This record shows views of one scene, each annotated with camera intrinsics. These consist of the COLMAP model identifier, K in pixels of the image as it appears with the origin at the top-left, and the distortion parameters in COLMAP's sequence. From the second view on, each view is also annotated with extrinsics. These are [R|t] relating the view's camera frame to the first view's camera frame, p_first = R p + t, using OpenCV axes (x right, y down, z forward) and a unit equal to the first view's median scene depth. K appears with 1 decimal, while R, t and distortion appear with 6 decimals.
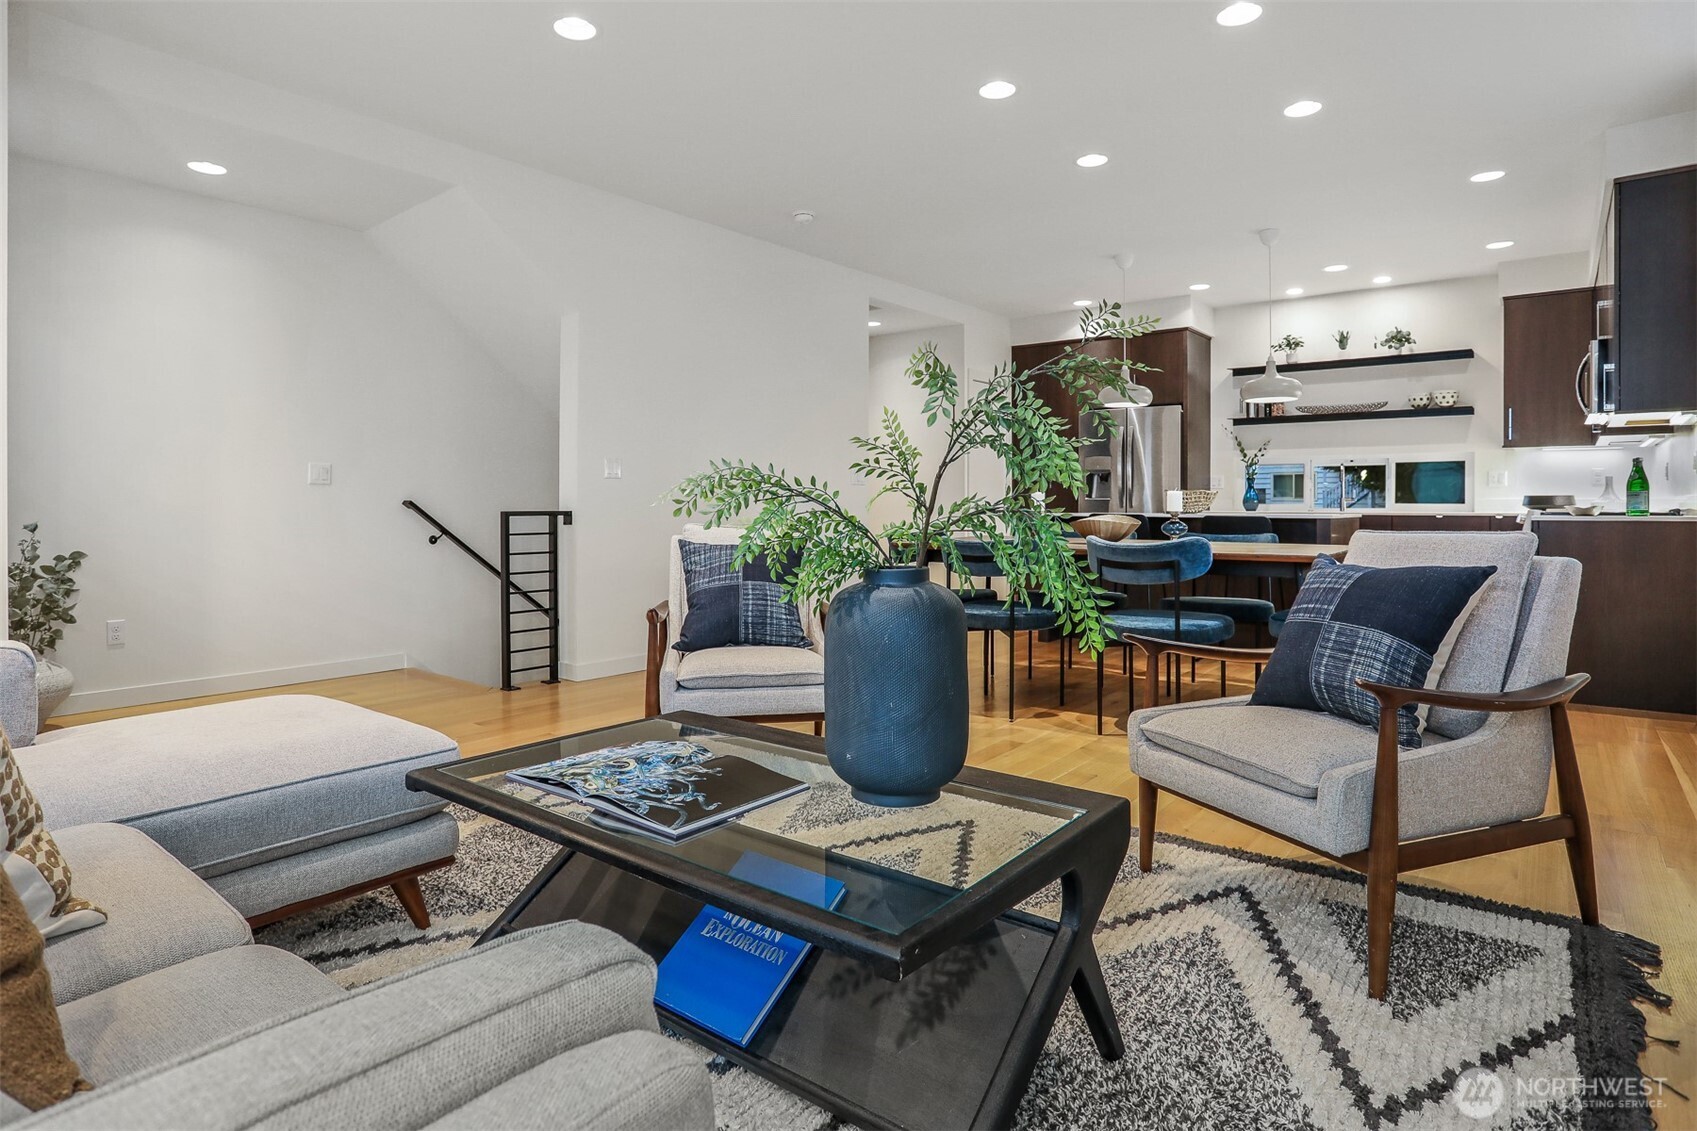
lens RADIAL K [[909.3, 0, 849.6], [0, 909.3, 504.7], [0, 0, 1]] dist [-0.000709, -0.028202]
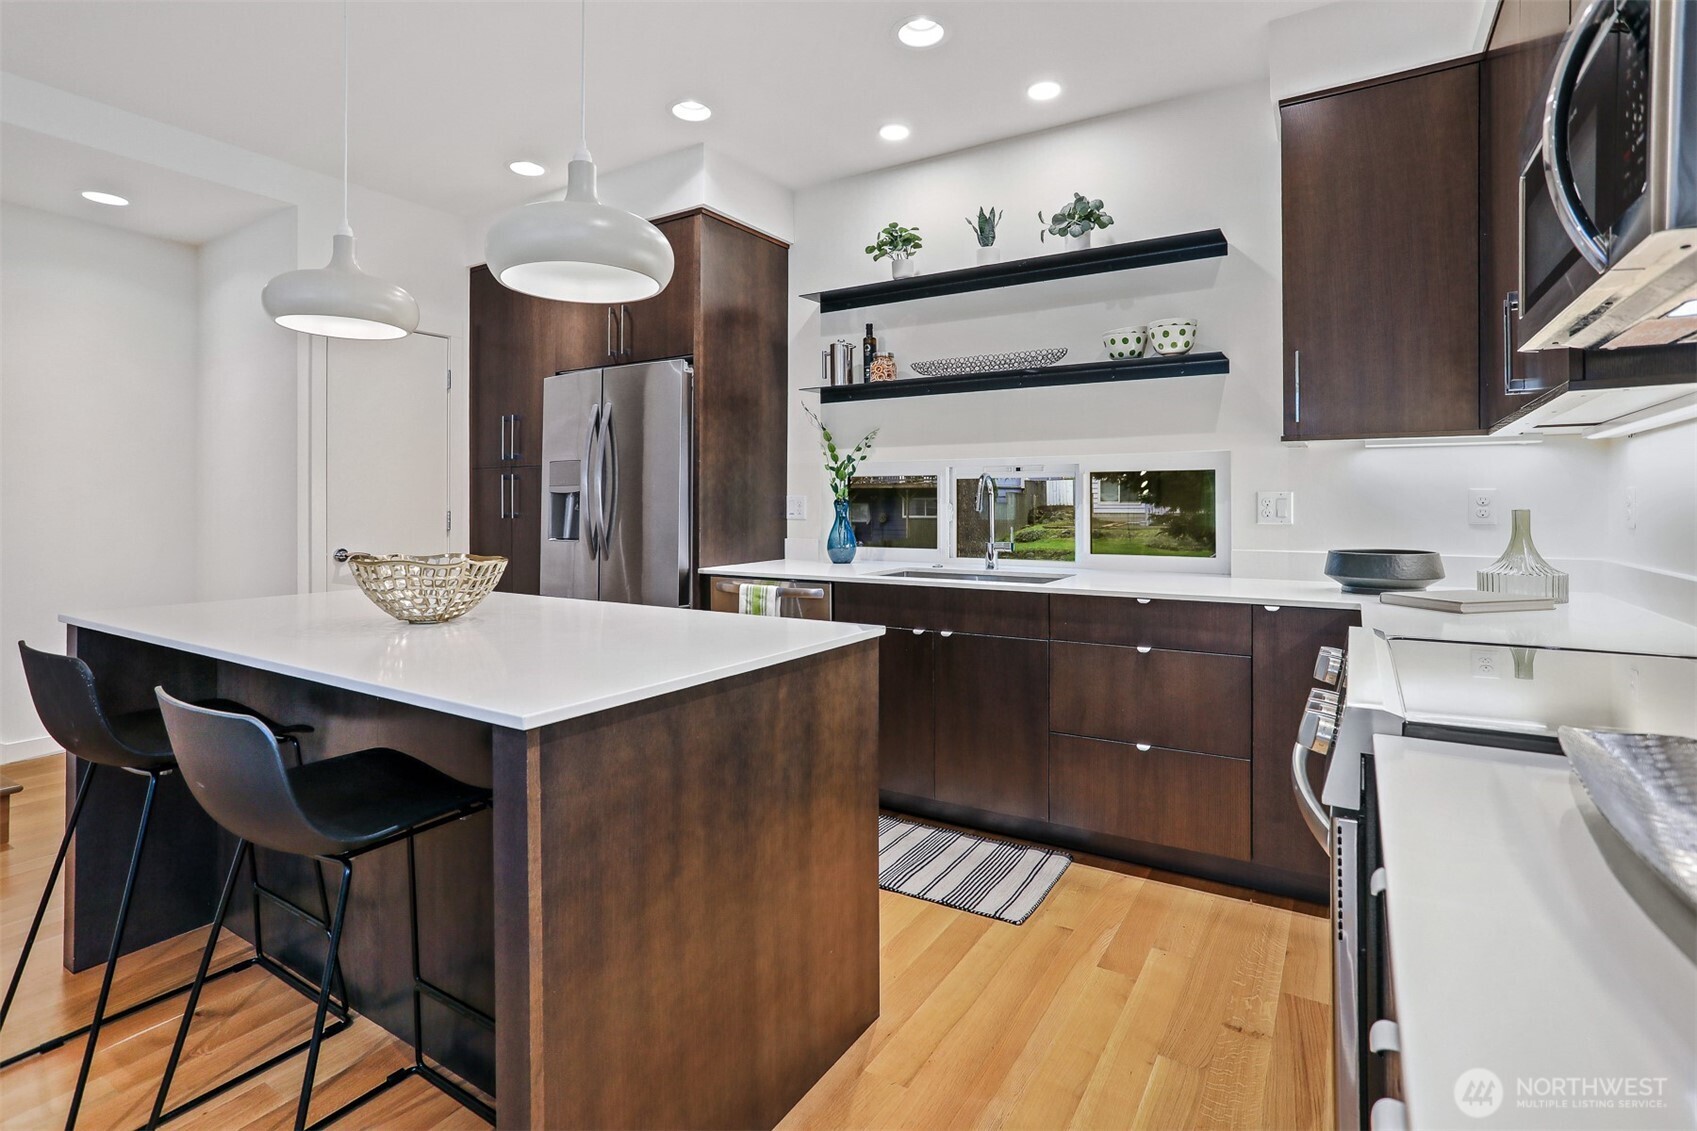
lens RADIAL K [[805.9, 0, 852.3], [0, 805.9, 503.2], [0, 0, 1]] dist [-0.050924, -0.000246]
pose [[0.994530, -0.003649, 0.104386, 0.442256], [0.003648, 0.999993, 0.000201, -0.031247], [-0.104386, 0.000181, 0.994537, 0.592786]]
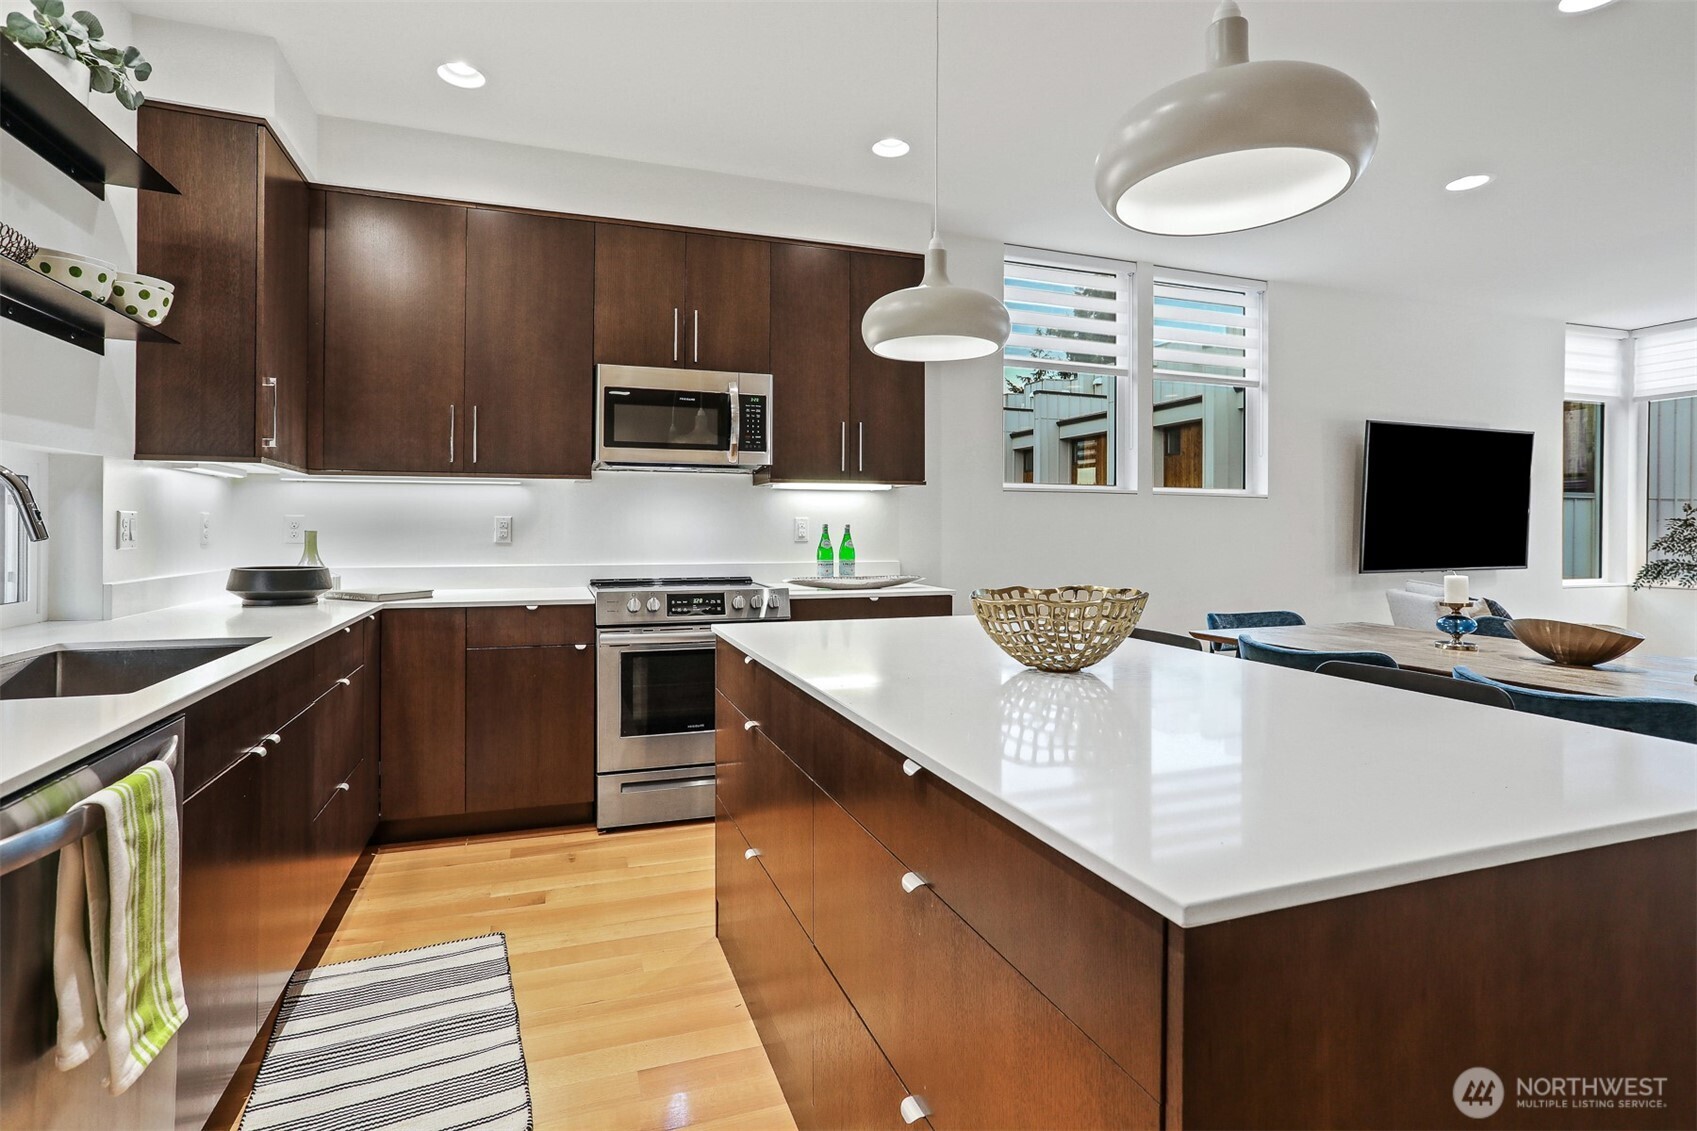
lens RADIAL K [[805.0, 0, 810.2], [0, 805.0, 535.7], [0, 0, 1]] dist [-0.041521, 0.019002]
pose [[-0.831891, -0.012234, 0.554804, 0.268170], [-0.009668, 0.999925, 0.007552, -0.030584], [-0.554854, 0.000919, -0.831947, 1.093875]]
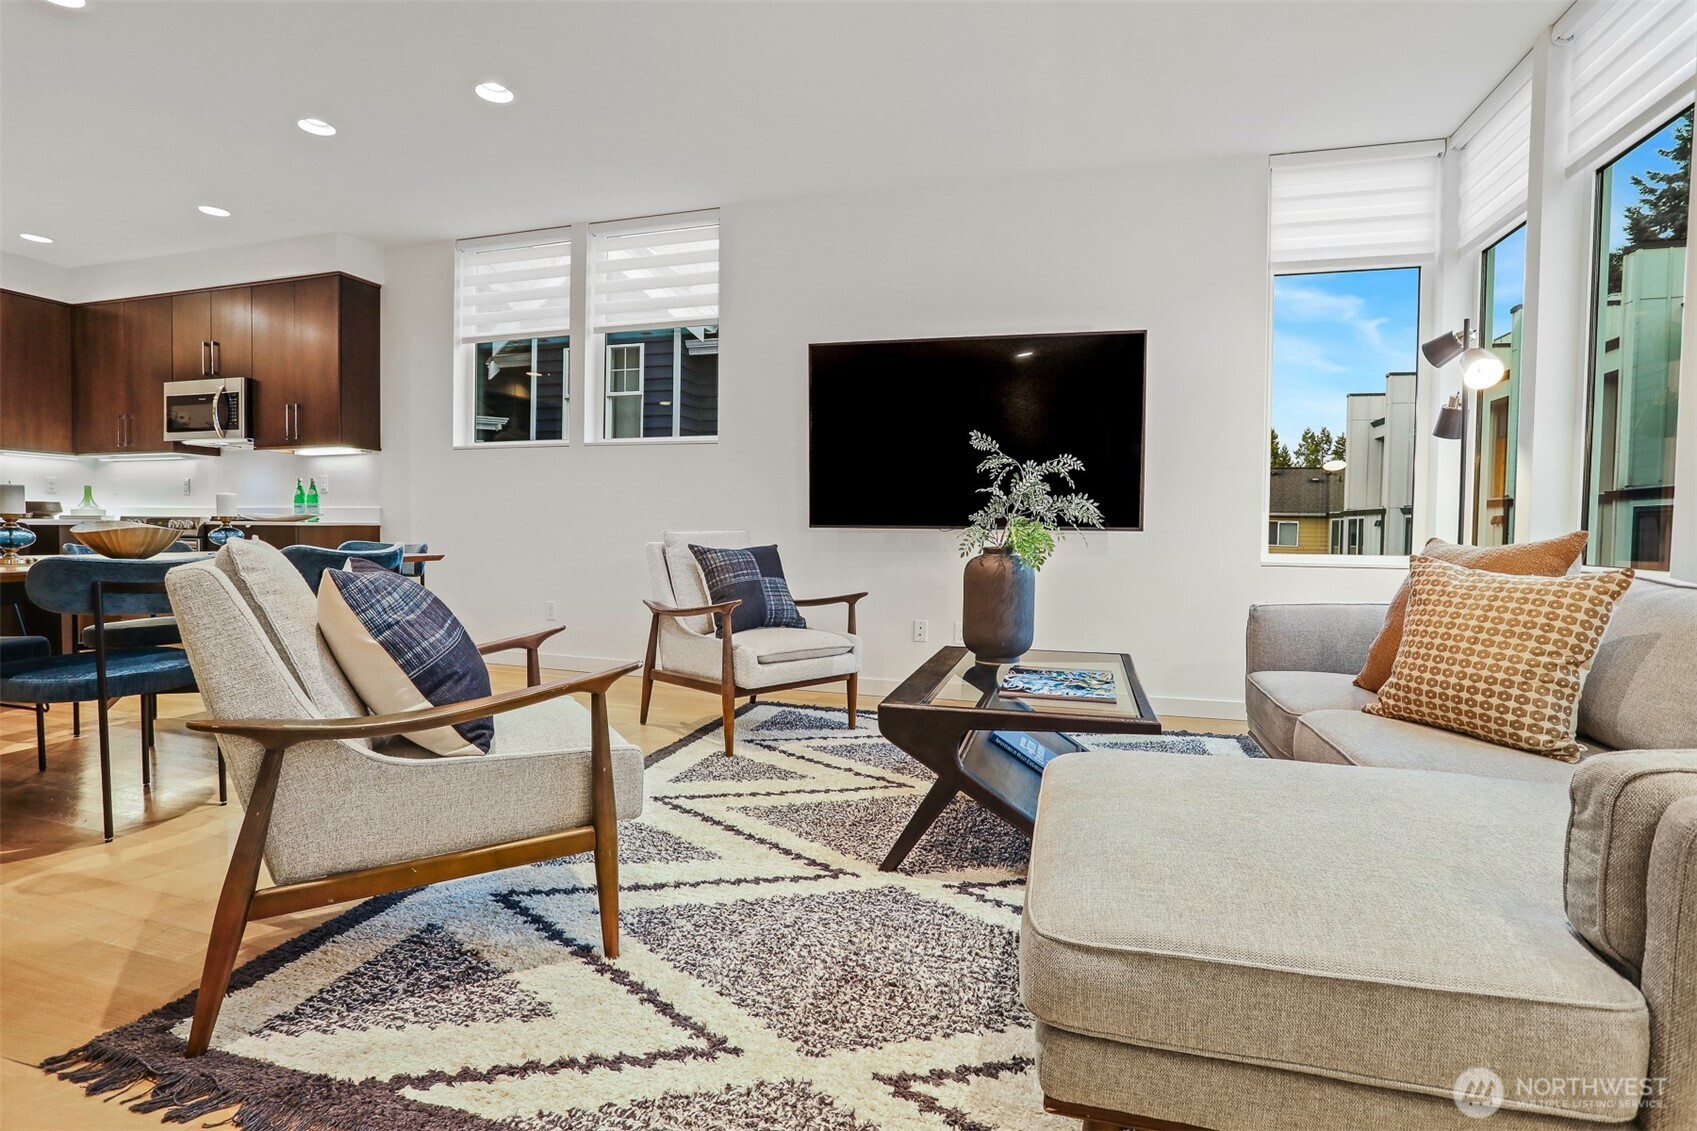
lens RADIAL K [[810.1, 0, 838.4], [0, 810.1, 564.0], [0, 0, 1]] dist [-0.049363, 0.019218]
pose [[-0.373144, -0.042314, 0.926808, -0.331211], [-0.018193, 0.999101, 0.038290, 0.008712], [-0.927595, -0.002574, -0.373578, 0.450687]]
